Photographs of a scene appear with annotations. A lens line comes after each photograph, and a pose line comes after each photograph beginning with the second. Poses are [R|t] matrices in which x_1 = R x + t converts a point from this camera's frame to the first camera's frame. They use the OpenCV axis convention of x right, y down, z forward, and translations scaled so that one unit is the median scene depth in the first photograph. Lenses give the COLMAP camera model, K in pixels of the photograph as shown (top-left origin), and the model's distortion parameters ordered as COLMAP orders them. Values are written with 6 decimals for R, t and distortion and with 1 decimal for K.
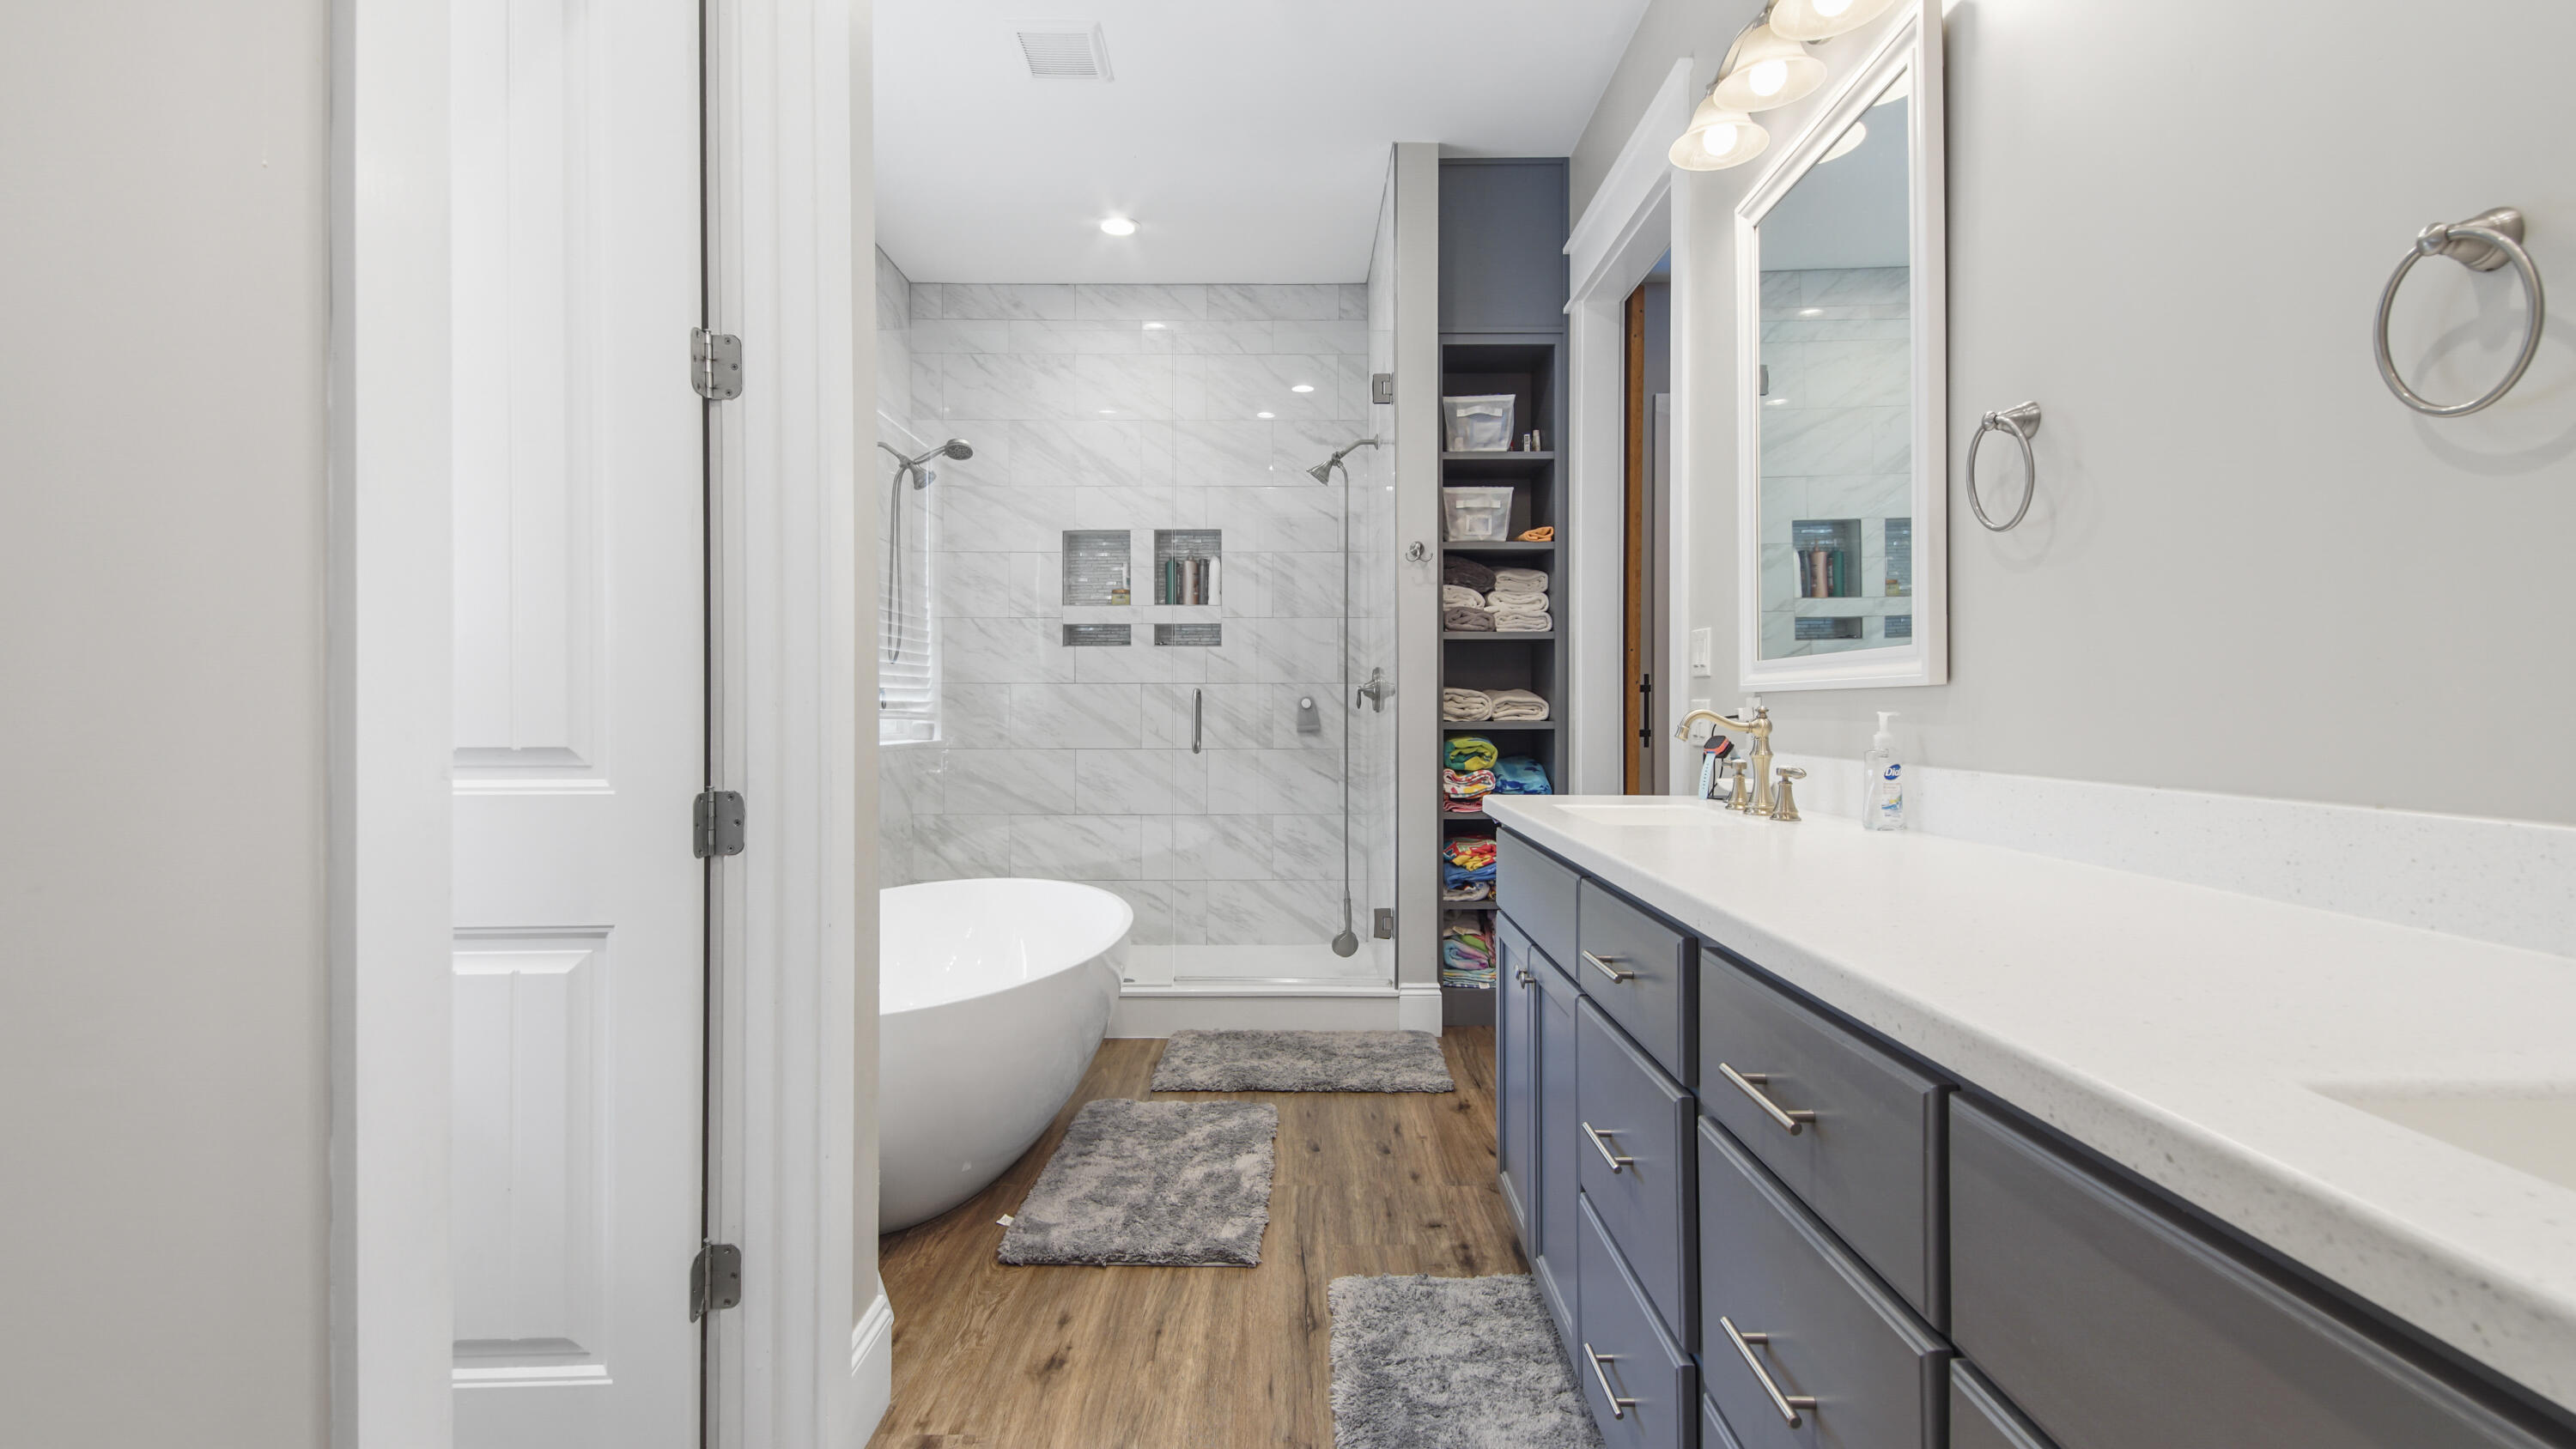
lens RADIAL K [[1124.3, 0, 1288.0], [0, 1124.3, 724.5], [0, 0, 1]] dist [0.044117, -0.026784]
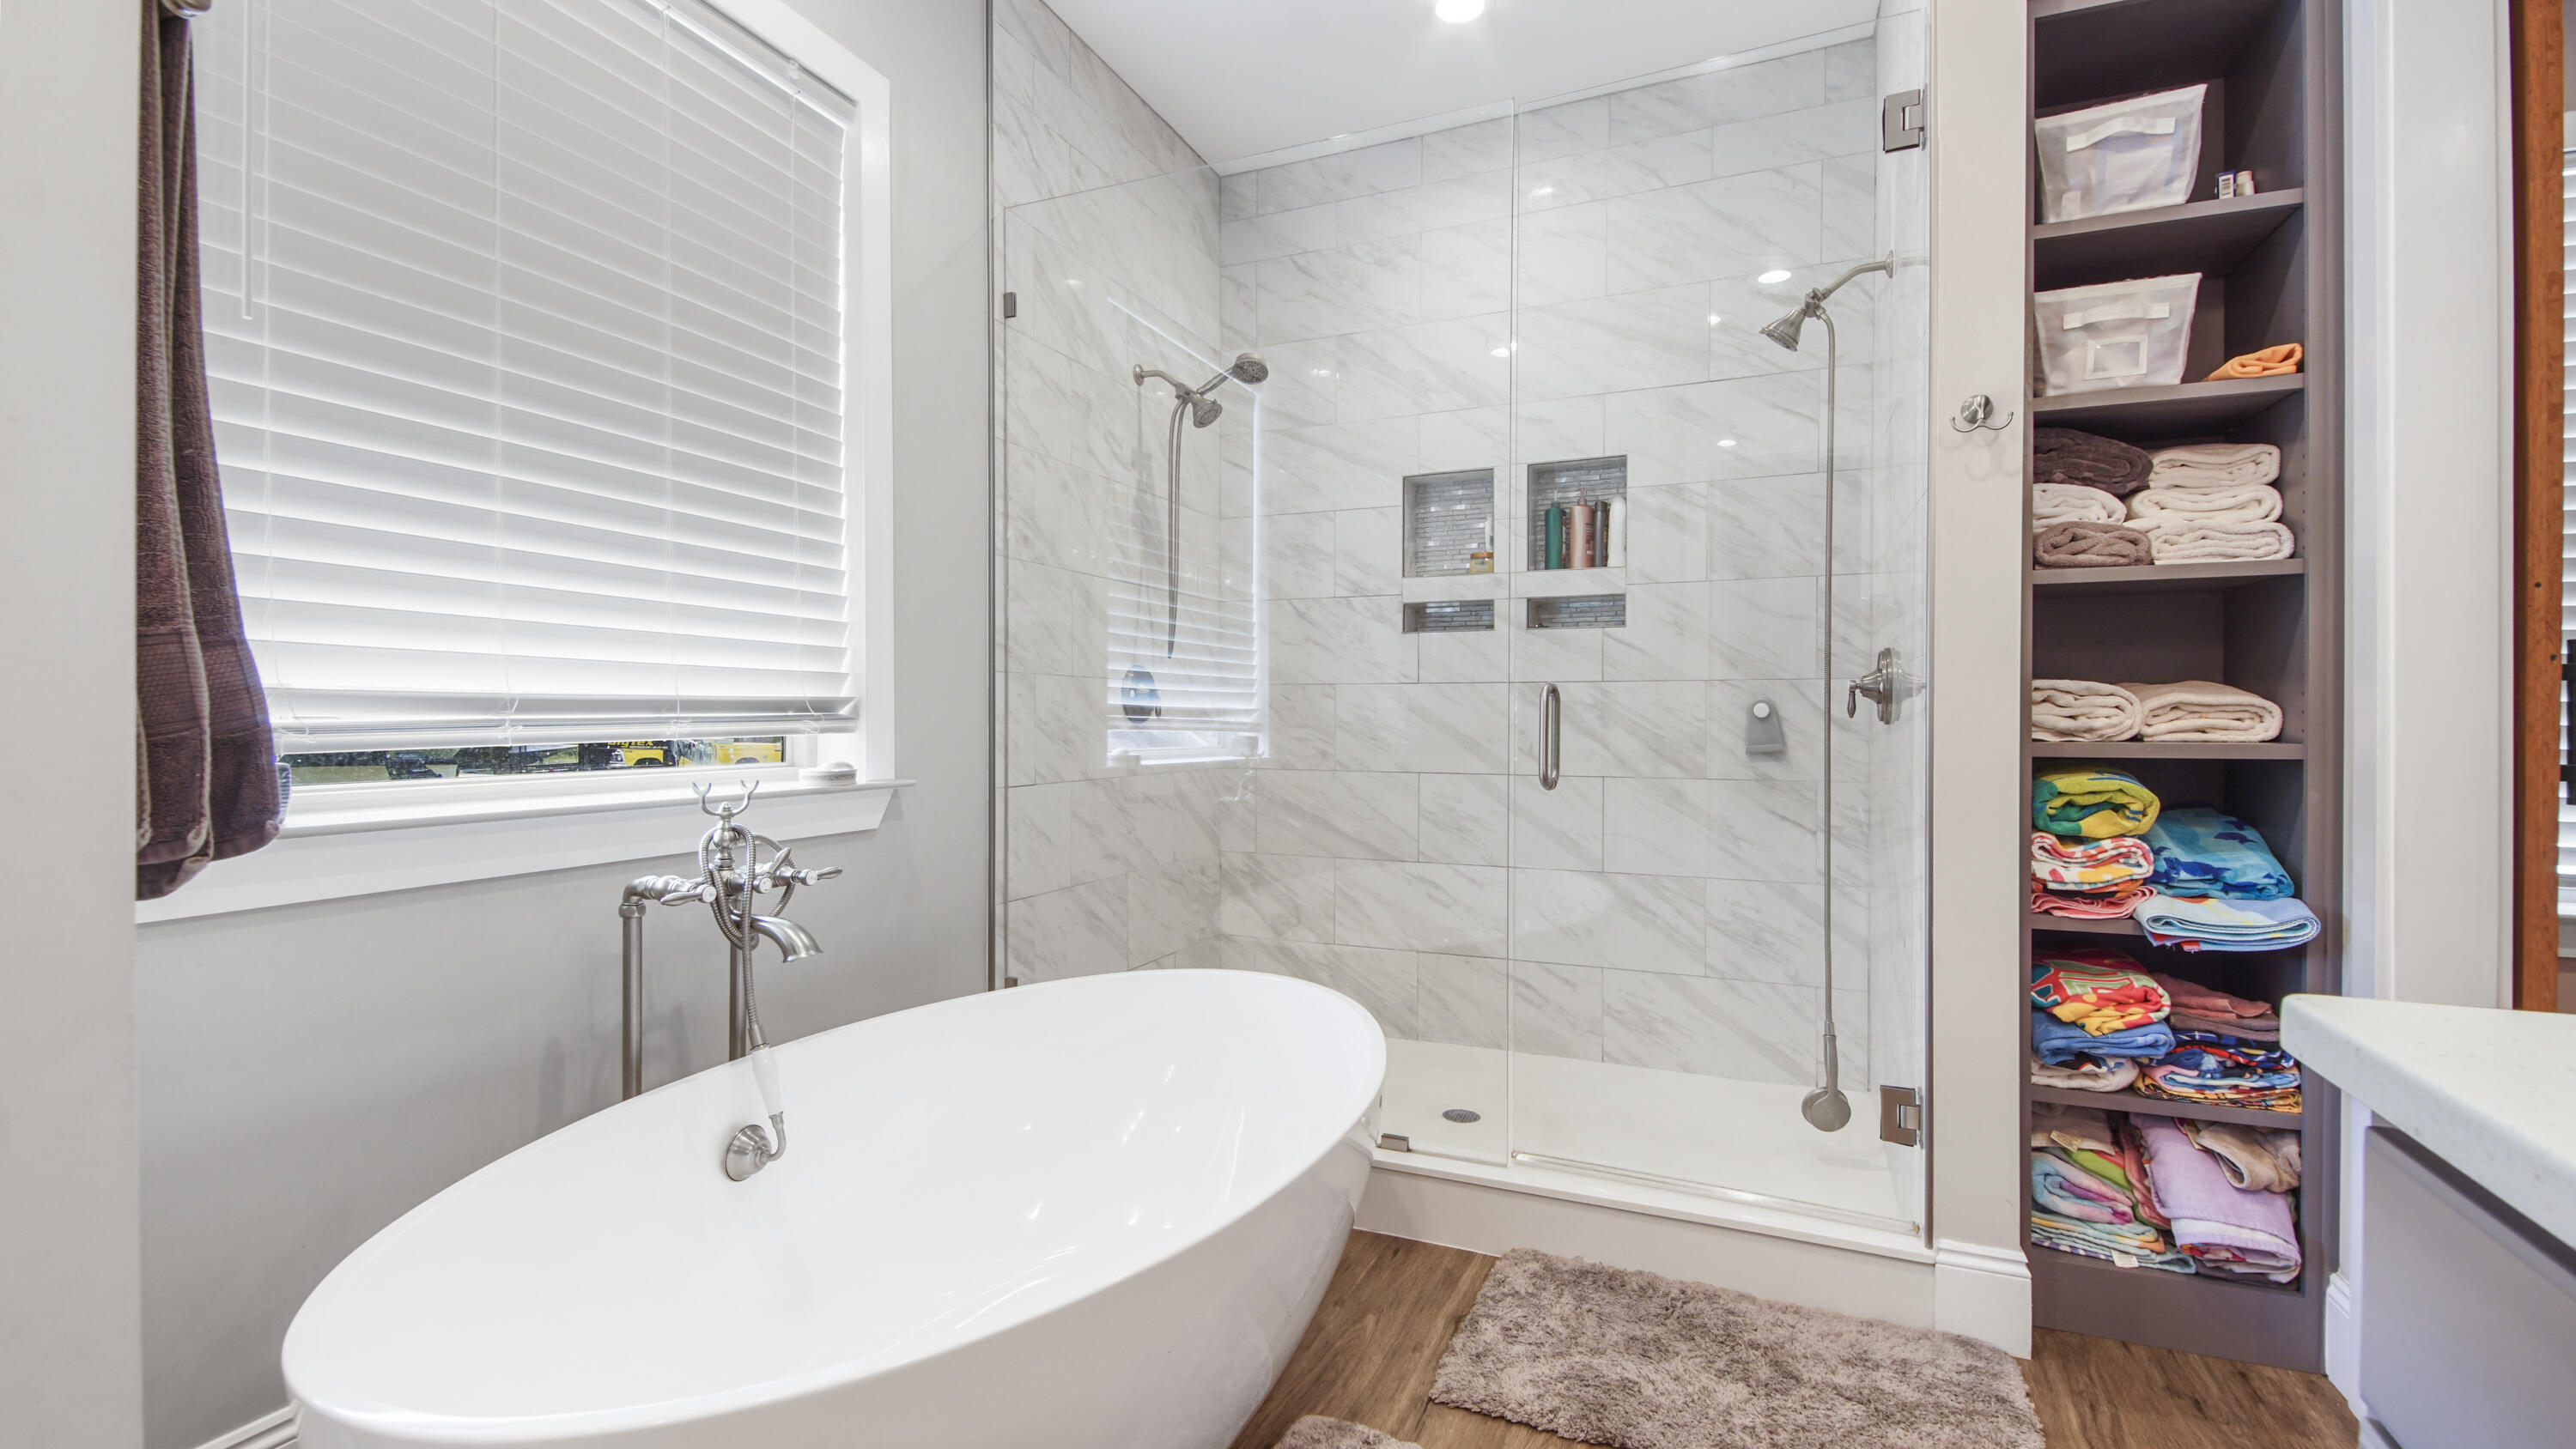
lens RADIAL K [[1124.3, 0, 1288.0], [0, 1124.3, 724.5], [0, 0, 1]] dist [0.044117, -0.026784]
pose [[0.918608, 0.004269, -0.395146, 0.028958], [-0.008392, 0.999927, -0.008707, -0.003071], [0.395080, 0.011315, 0.918577, 0.364154]]
